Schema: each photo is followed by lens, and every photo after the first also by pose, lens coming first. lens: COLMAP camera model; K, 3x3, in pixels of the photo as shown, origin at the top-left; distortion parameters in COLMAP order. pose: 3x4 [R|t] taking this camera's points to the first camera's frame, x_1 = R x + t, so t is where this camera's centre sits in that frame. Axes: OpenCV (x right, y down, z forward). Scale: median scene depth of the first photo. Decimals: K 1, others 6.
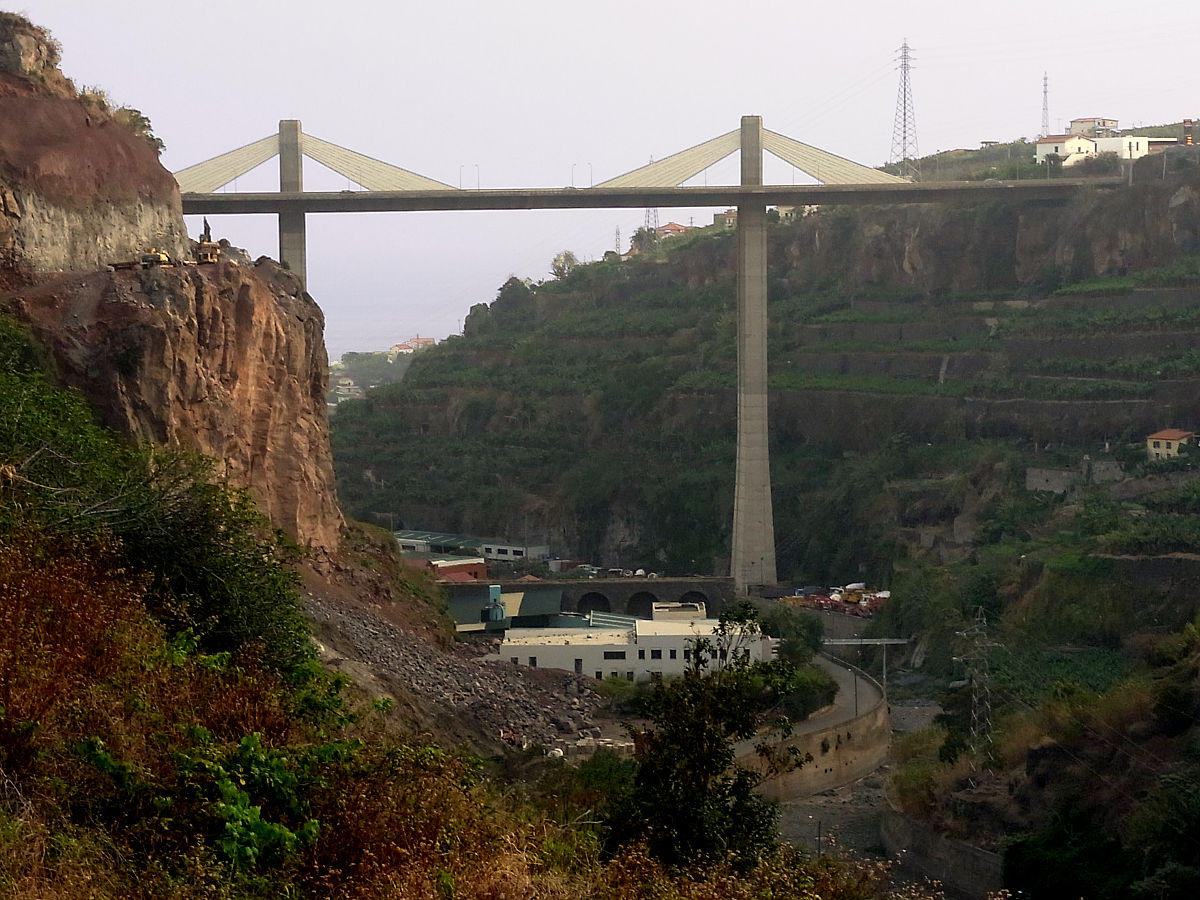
lens RADIAL K [[2560.4, 0, 600.3], [0, 2560.4, 448.4], [0, 0, 1]] dist [0.286218, 0.000000]
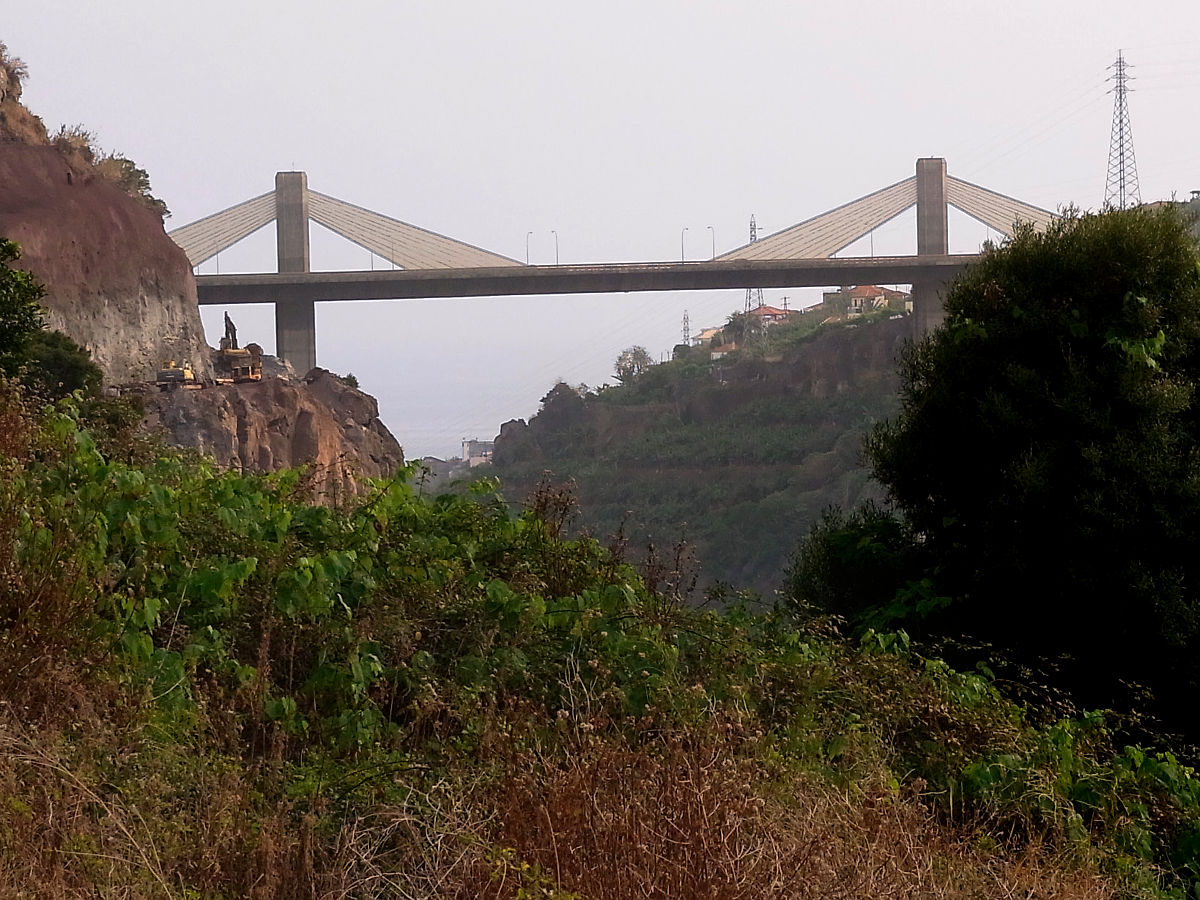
lens RADIAL K [[3220.6, 0, 599.8], [0, 3220.6, 450.6], [0, 0, 1]] dist [0.365368, 0.000000]
pose [[0.999370, -0.012669, 0.033150, -0.066178], [0.013994, 0.999100, -0.040035, -0.013438], [-0.032613, 0.040473, 0.998648, 0.108118]]
